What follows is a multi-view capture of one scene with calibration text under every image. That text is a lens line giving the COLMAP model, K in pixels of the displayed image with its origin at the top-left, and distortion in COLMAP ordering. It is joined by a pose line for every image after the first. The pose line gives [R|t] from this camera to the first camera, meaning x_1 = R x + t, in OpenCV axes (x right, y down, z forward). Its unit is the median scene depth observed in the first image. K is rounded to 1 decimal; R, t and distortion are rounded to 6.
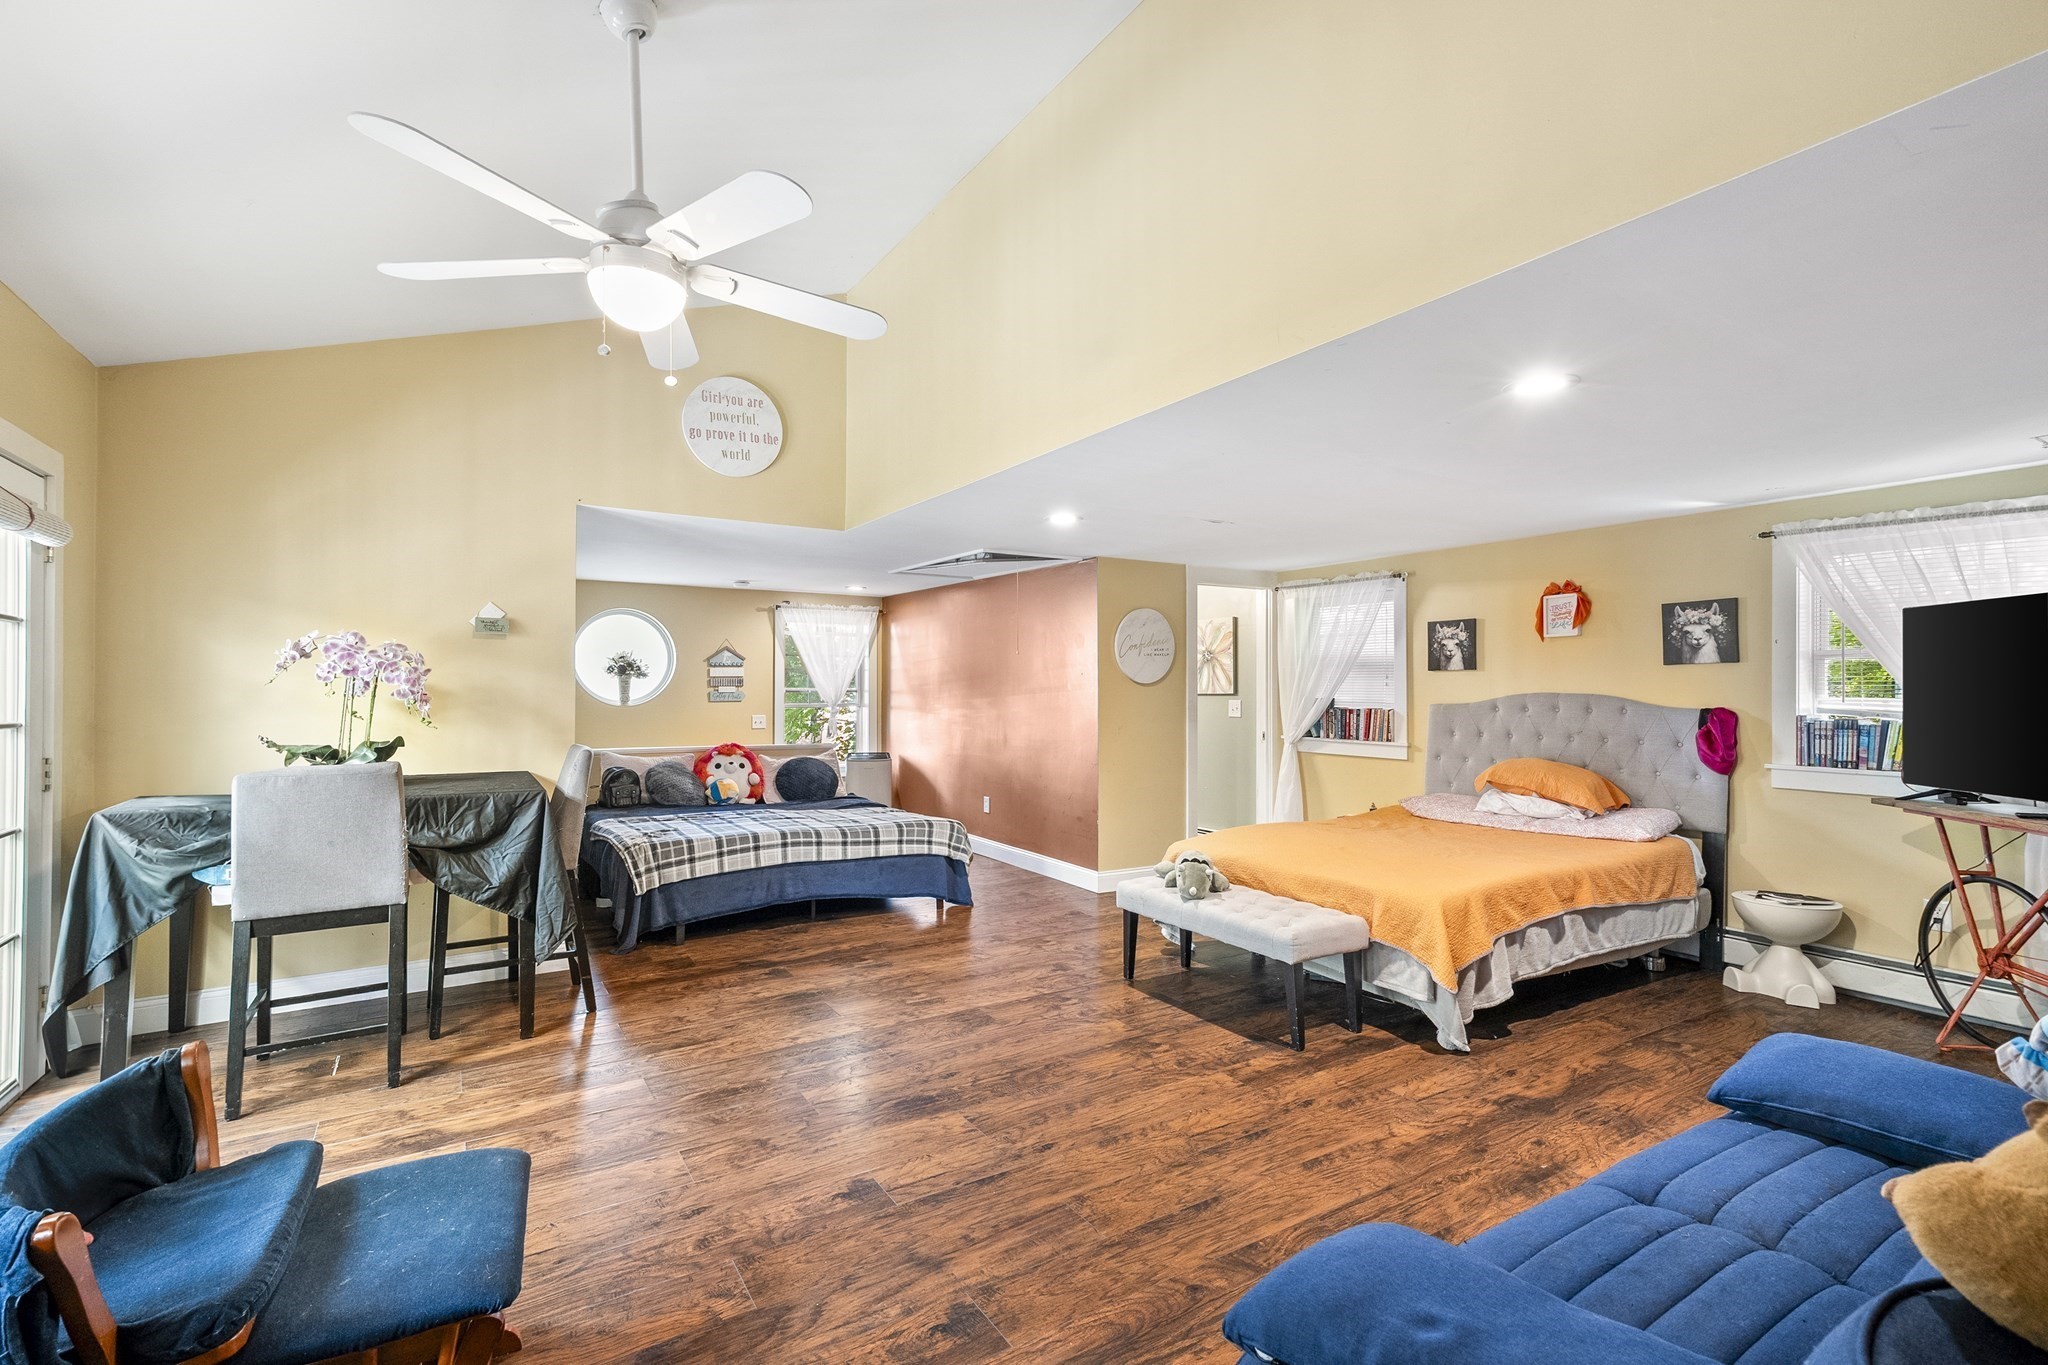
lens RADIAL K [[920.6, 0, 1018.9], [0, 920.6, 678.4], [0, 0, 1]] dist [0.022458, 0.000060]
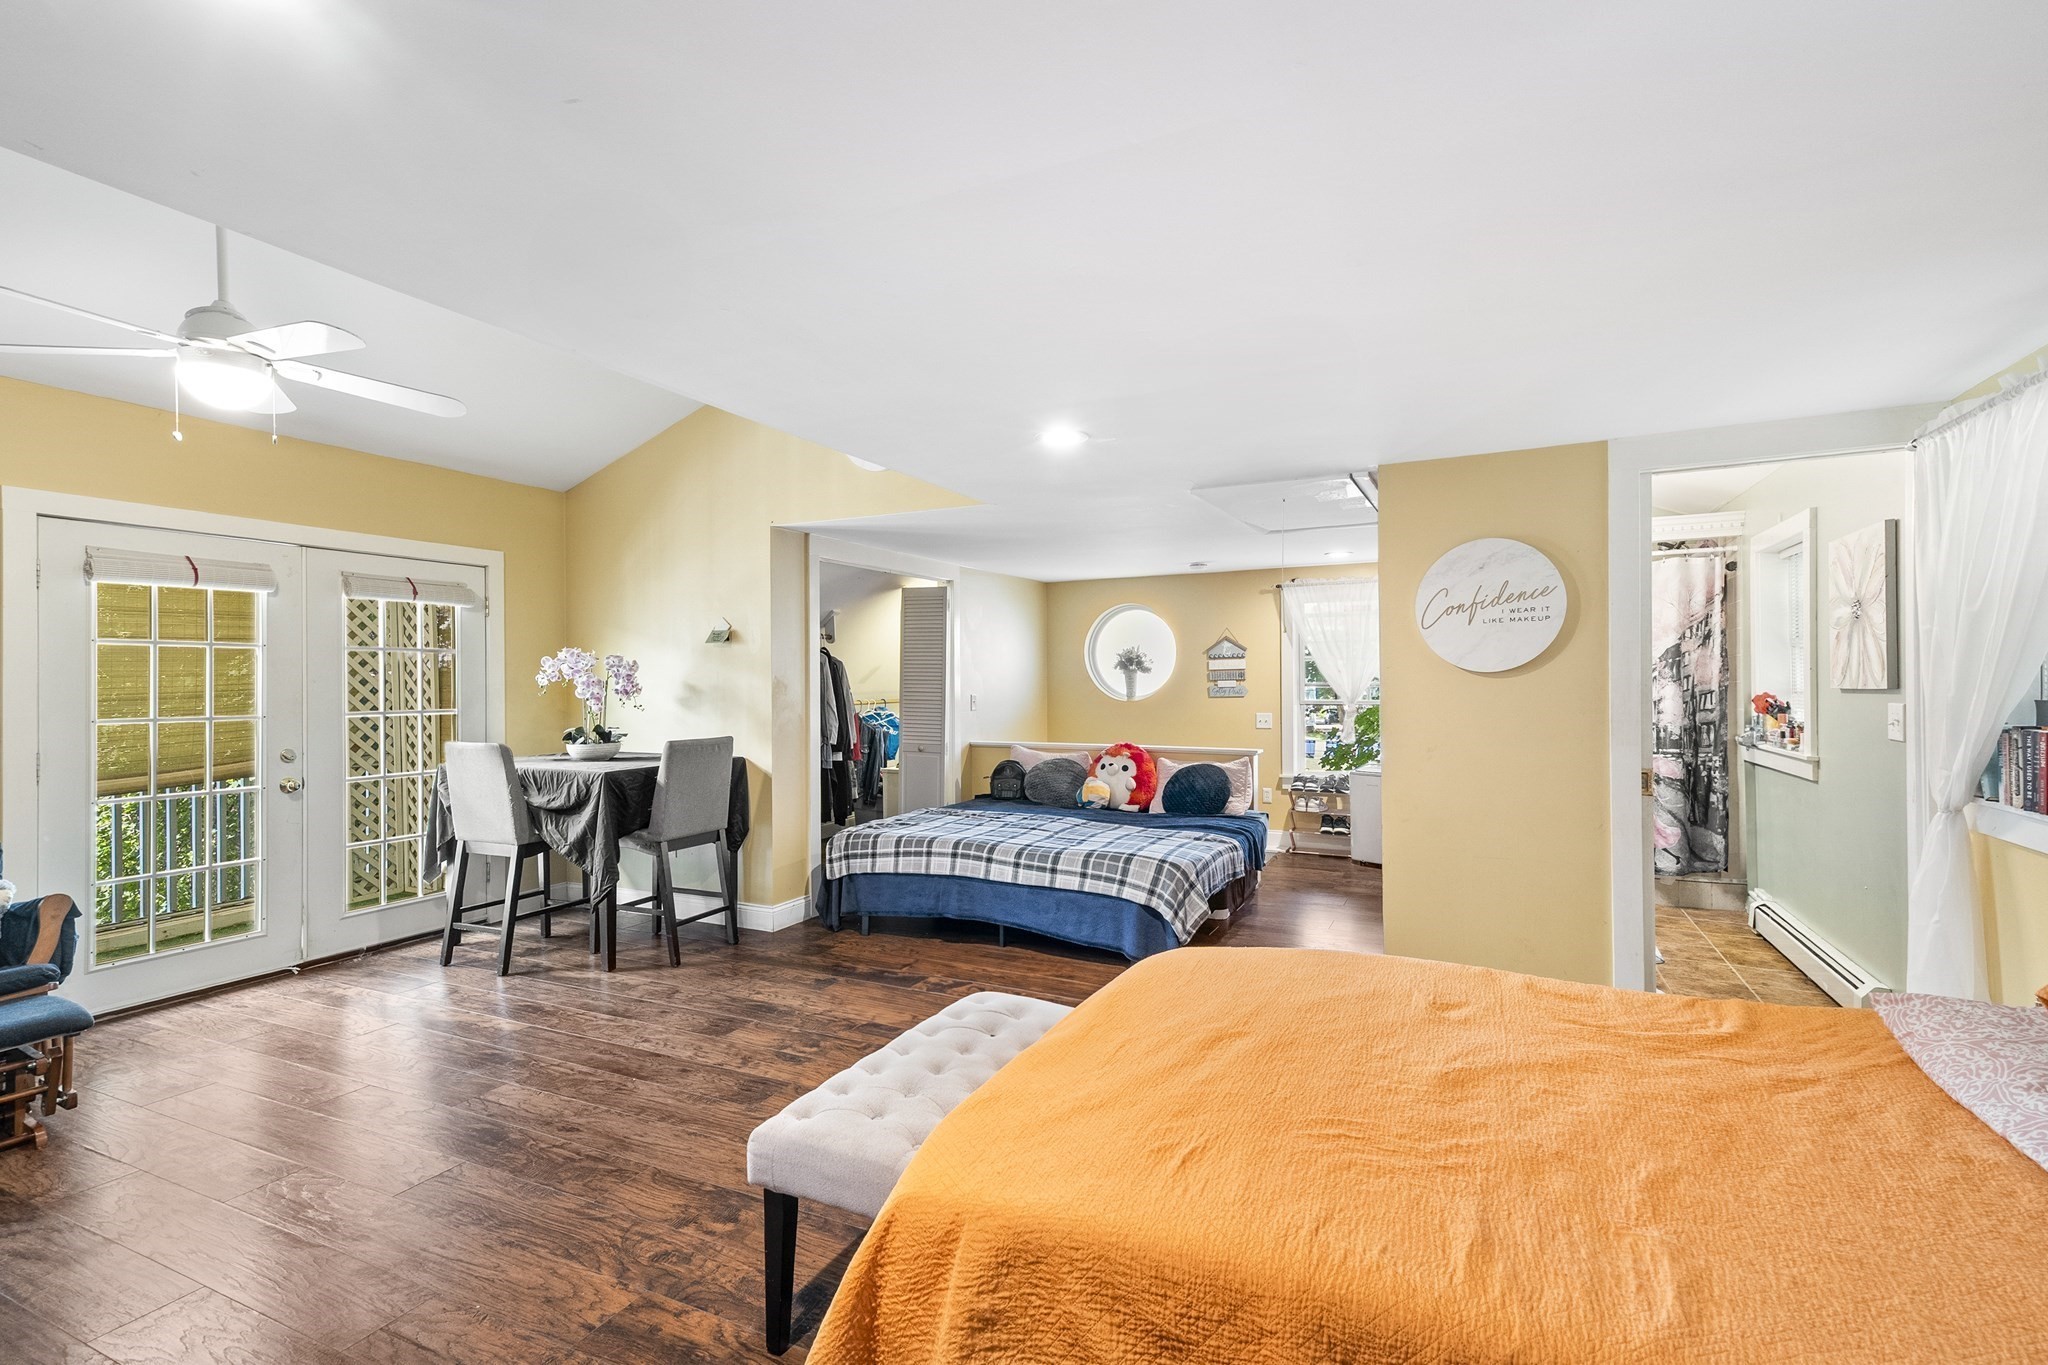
lens RADIAL K [[934.3, 0, 1025.3], [0, 934.3, 685.2], [0, 0, 1]] dist [0.020771, 0.000110]
pose [[0.534214, -0.004195, -0.845339, 0.619188], [0.019144, 0.999791, 0.007137, 0.005139], [0.845133, -0.019996, 0.534182, 0.603253]]
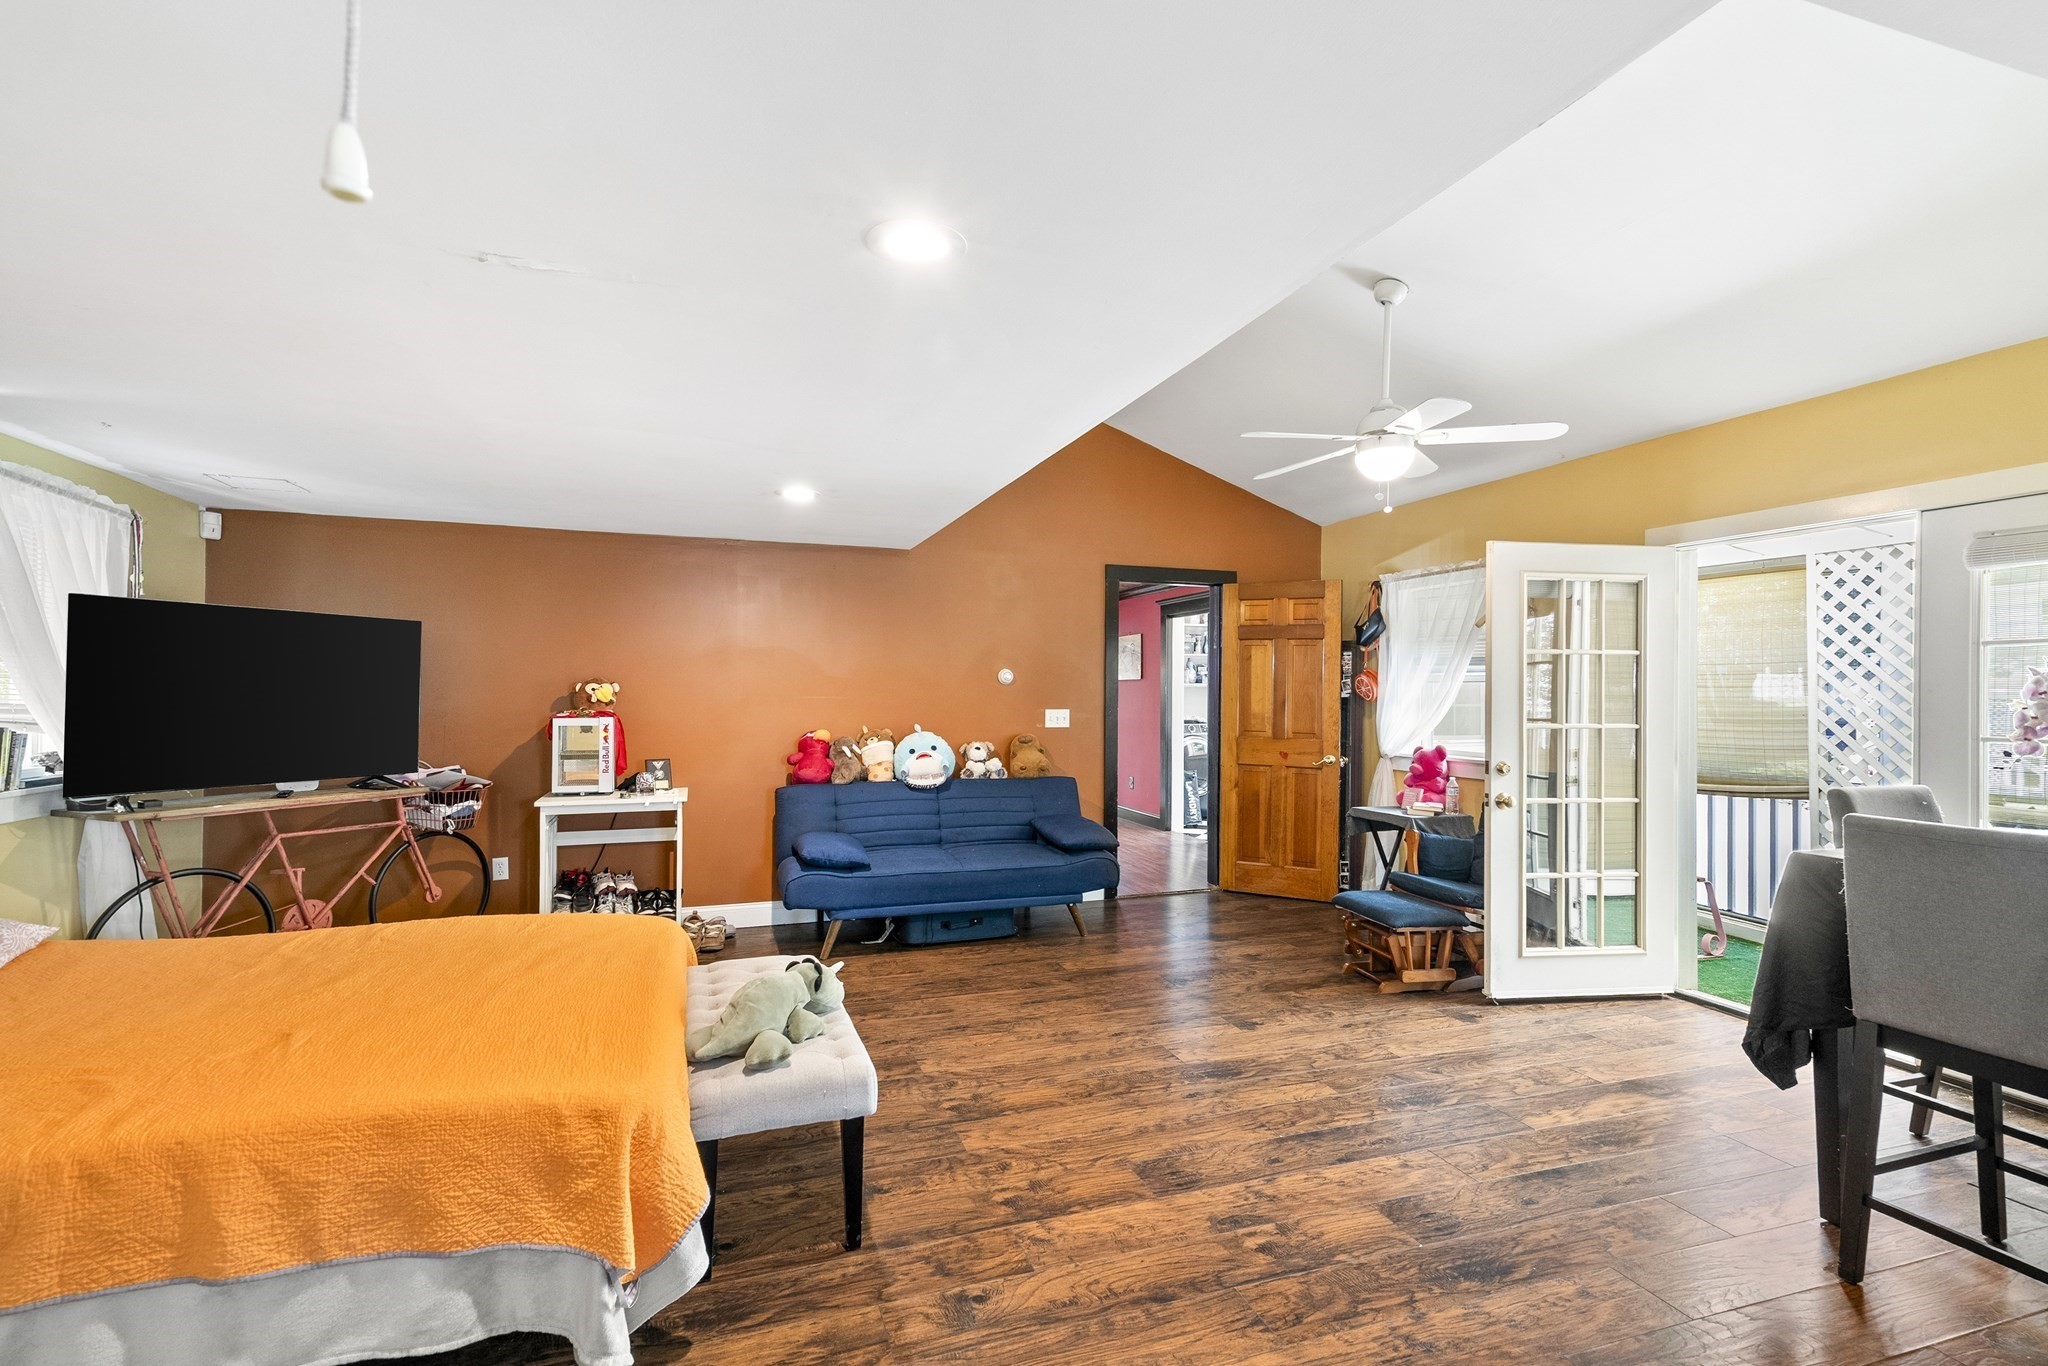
lens RADIAL K [[934.3, 0, 1025.3], [0, 934.3, 685.7], [0, 0, 1]] dist [0.020771, 0.000110]
pose [[-0.974511, -0.006009, 0.224260, -0.082045], [-0.010570, 0.999761, -0.019139, 0.012280], [-0.224091, -0.021021, -0.974341, 1.356238]]
